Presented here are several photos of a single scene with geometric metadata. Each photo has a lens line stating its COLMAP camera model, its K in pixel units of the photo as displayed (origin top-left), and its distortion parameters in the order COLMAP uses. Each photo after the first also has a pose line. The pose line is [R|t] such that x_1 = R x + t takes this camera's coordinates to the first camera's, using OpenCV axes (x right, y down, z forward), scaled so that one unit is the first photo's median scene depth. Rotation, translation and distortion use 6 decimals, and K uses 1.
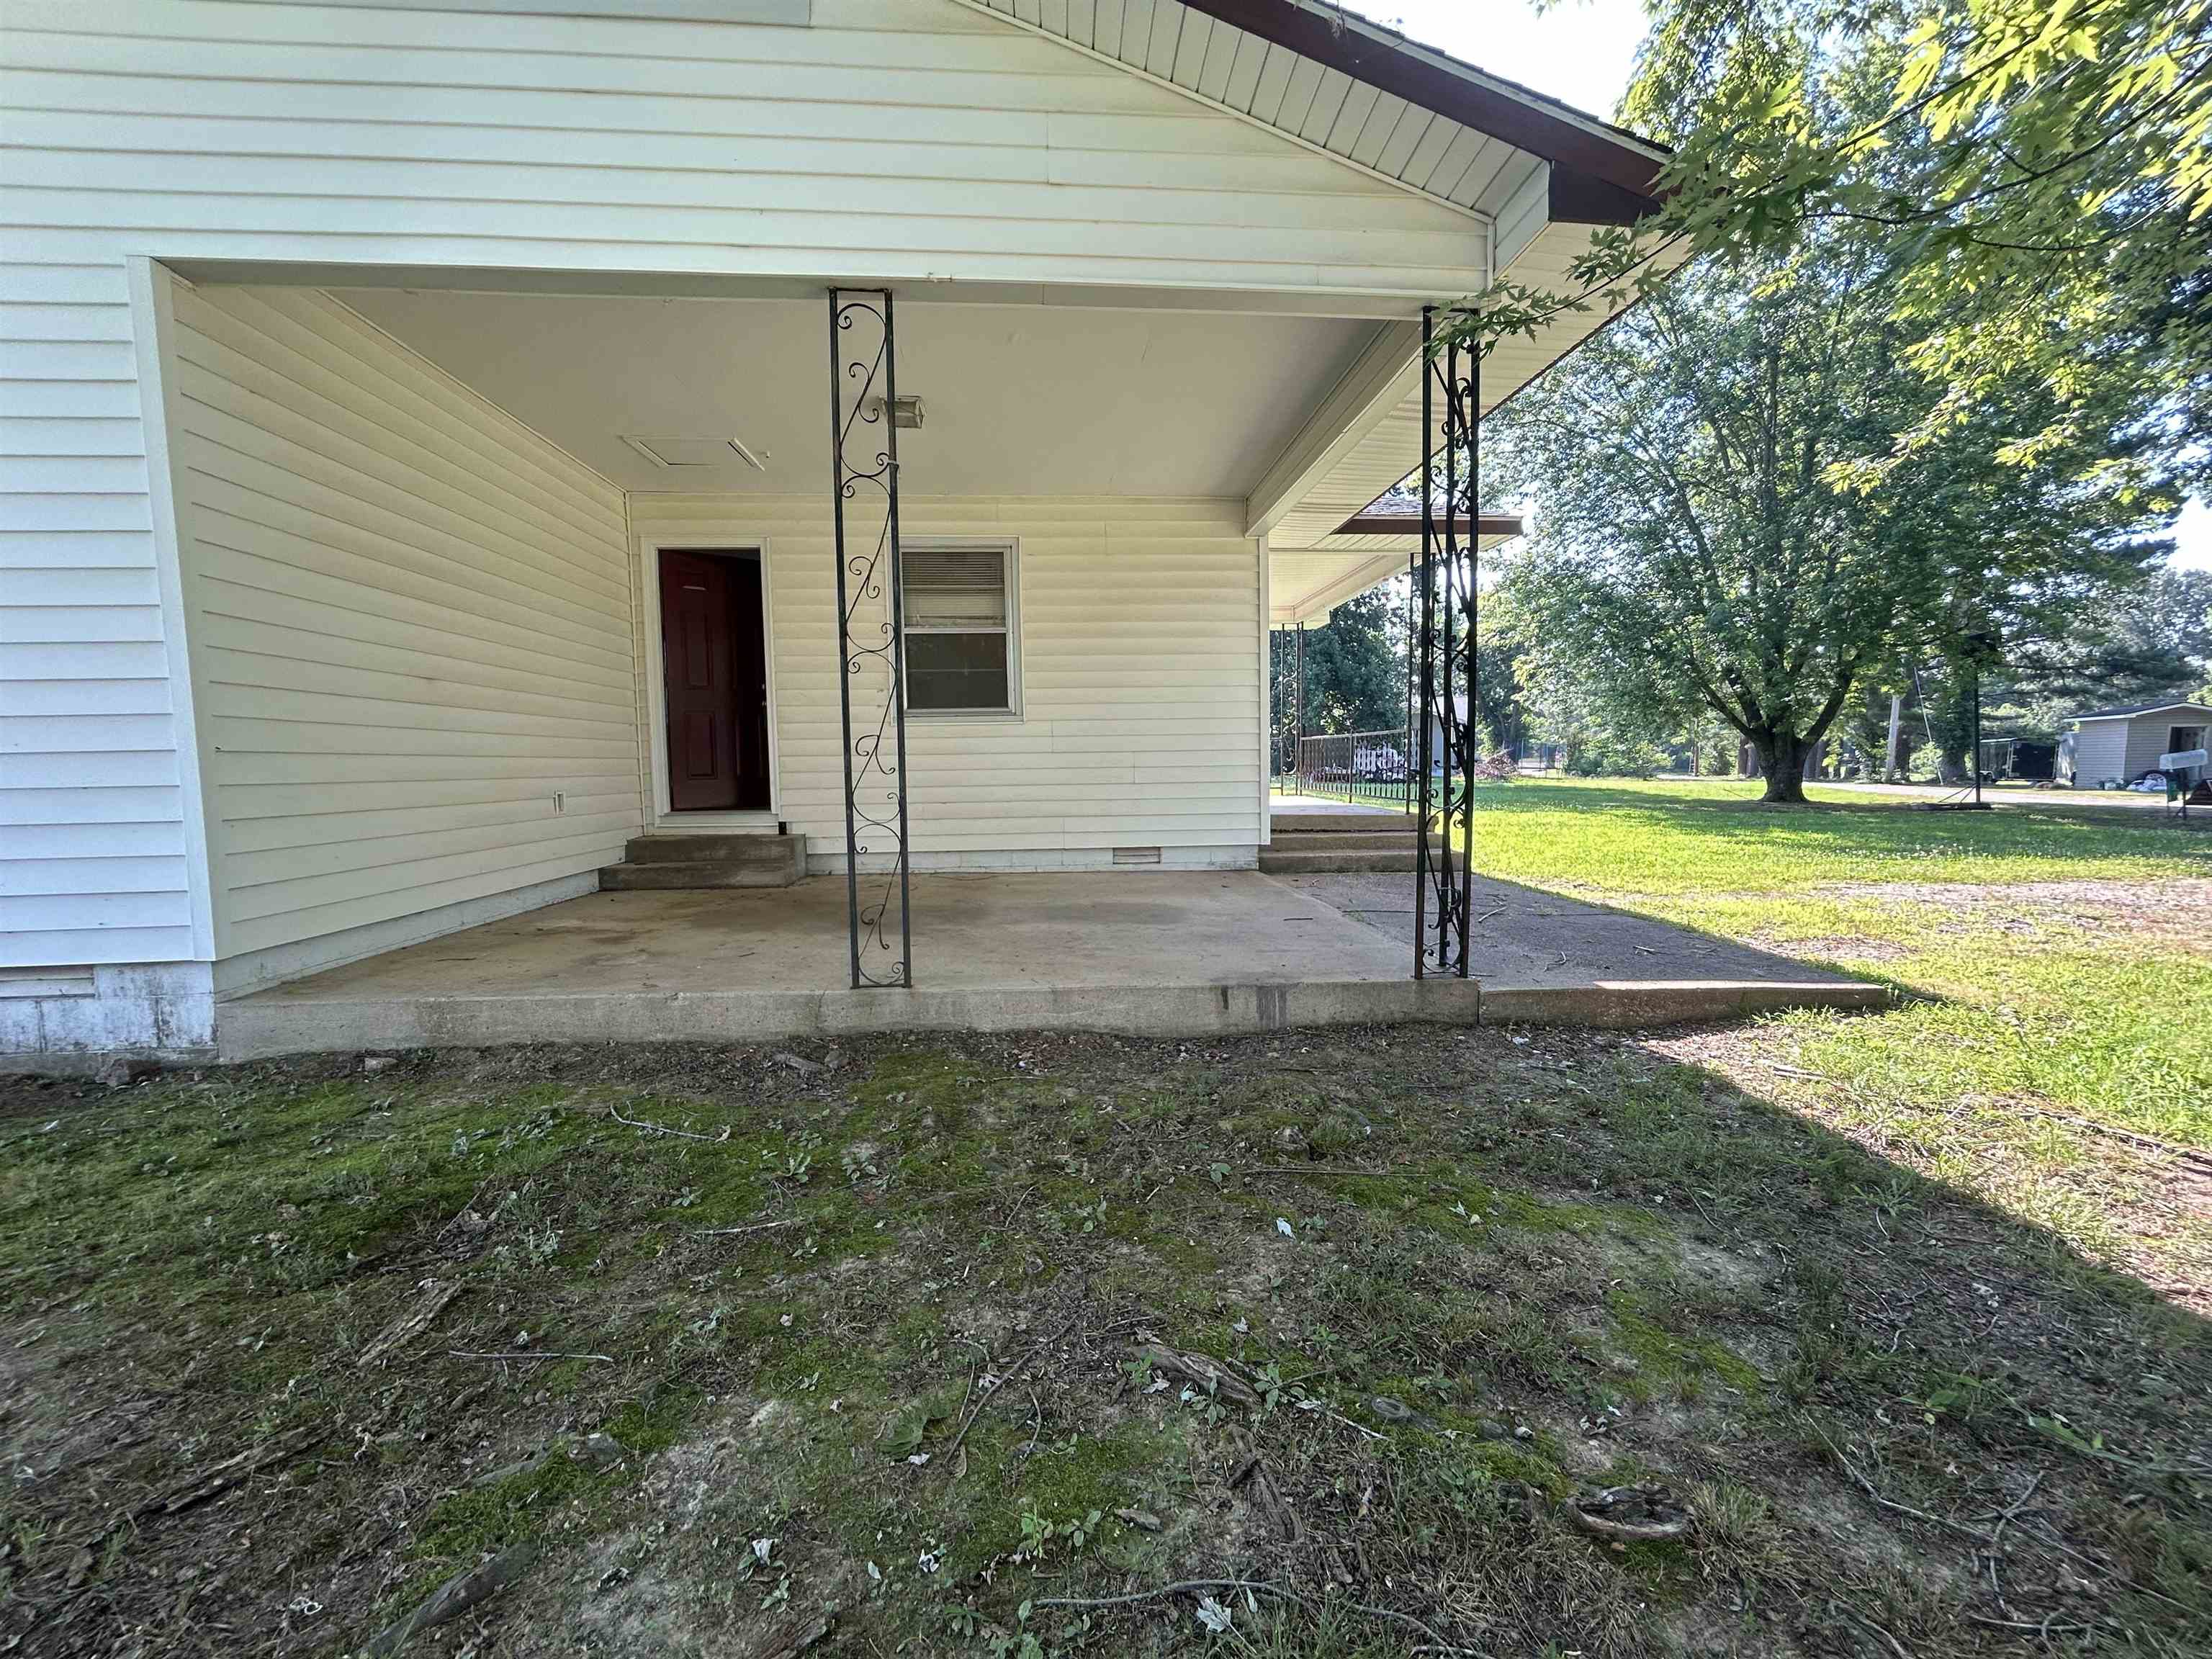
lens RADIAL K [[893.3, 0, 1106.0], [0, 893.3, 829.5], [0, 0, 1]] dist [-0.002631, -0.000045]
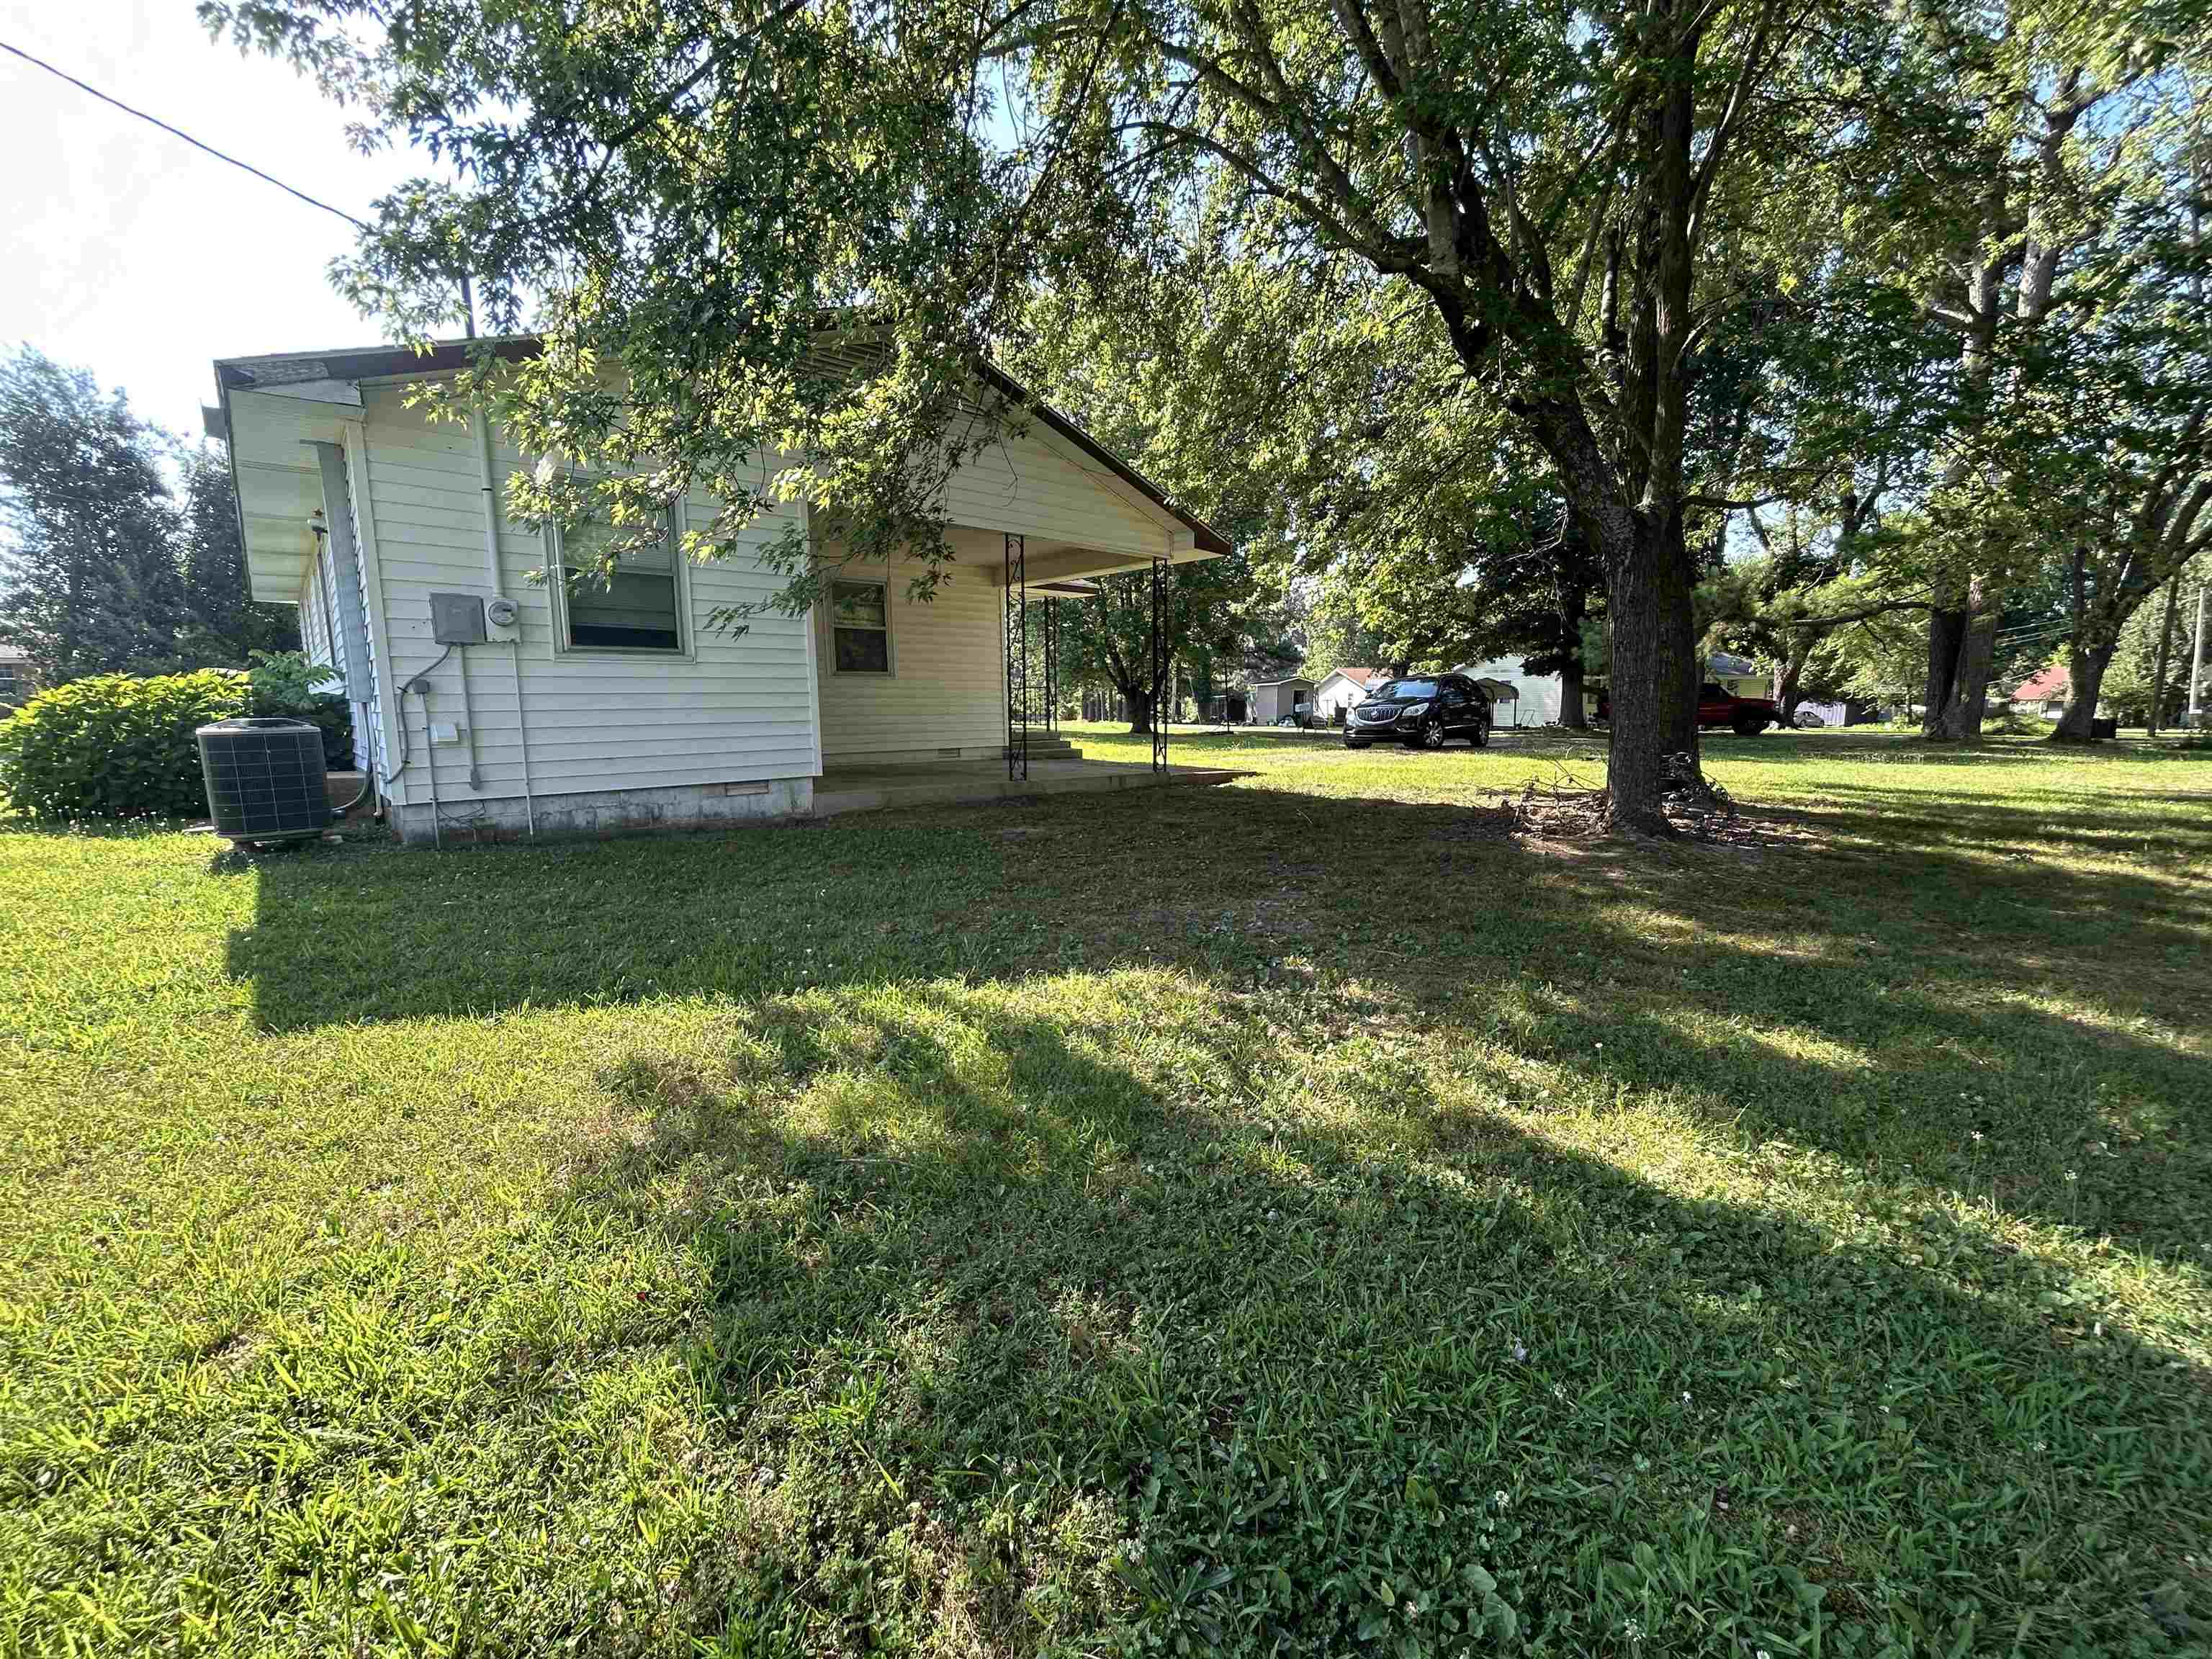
lens RADIAL K [[893.3, 0, 1106.0], [0, 893.3, 829.5], [0, 0, 1]] dist [-0.002631, -0.000045]
pose [[0.782898, -0.080243, 0.616954, -0.876964], [0.045543, 0.996379, 0.071800, 0.069511], [-0.620481, -0.028114, 0.783717, -0.684229]]
